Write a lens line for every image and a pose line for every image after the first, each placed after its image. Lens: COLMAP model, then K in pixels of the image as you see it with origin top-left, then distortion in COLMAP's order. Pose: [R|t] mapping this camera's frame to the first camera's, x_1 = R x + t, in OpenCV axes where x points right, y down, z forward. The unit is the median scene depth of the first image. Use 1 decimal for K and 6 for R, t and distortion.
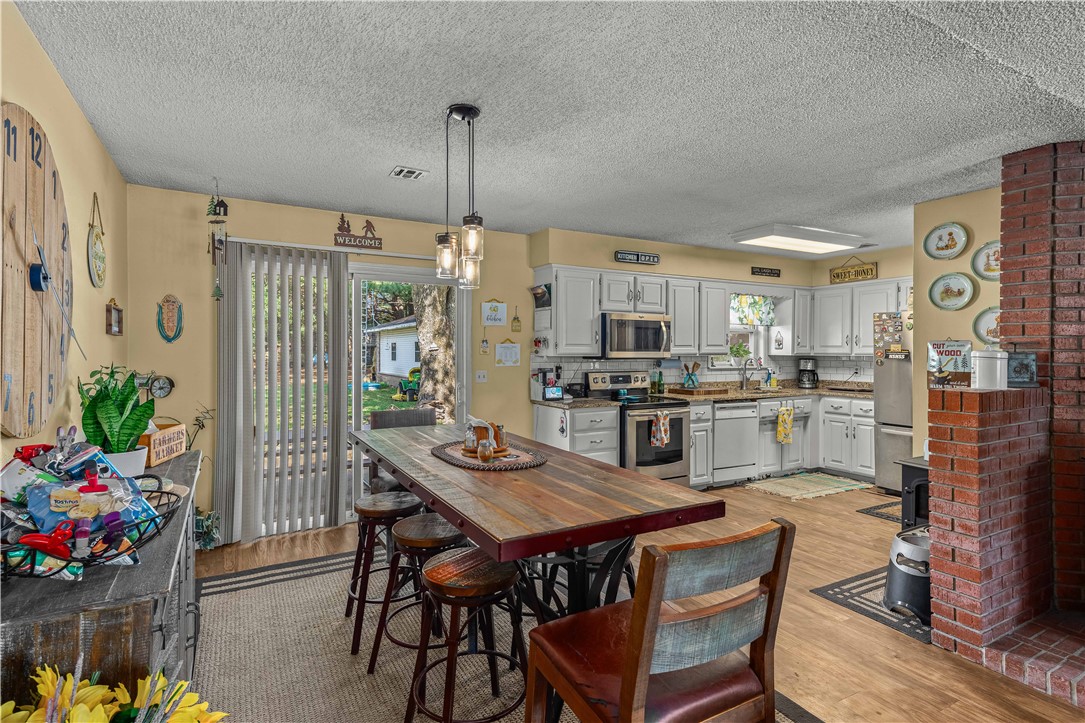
lens RADIAL K [[532.1, 0, 544.5], [0, 532.1, 354.1], [0, 0, 1]] dist [0.022088, 0.001239]
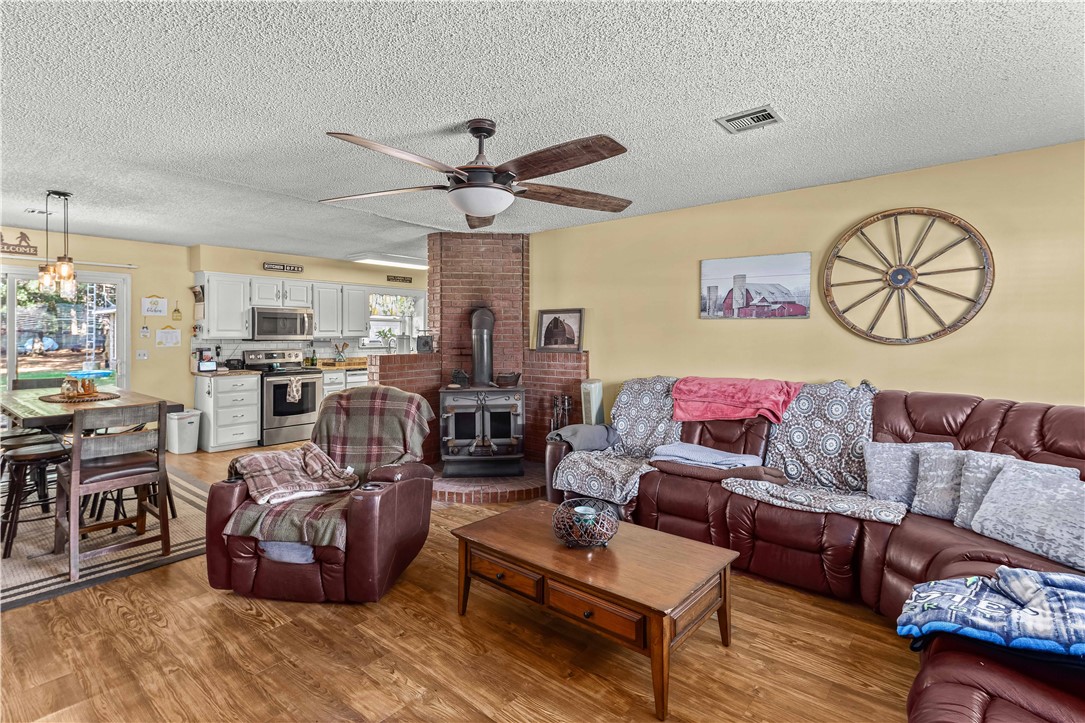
lens RADIAL K [[532.1, 0, 543.6], [0, 532.1, 332.7], [0, 0, 1]] dist [0.022088, 0.001239]
pose [[0.940653, -0.000169, 0.339370, 0.346357], [0.003244, 0.999959, -0.008492, 0.002421], [-0.339354, 0.009089, 0.940615, -0.553043]]
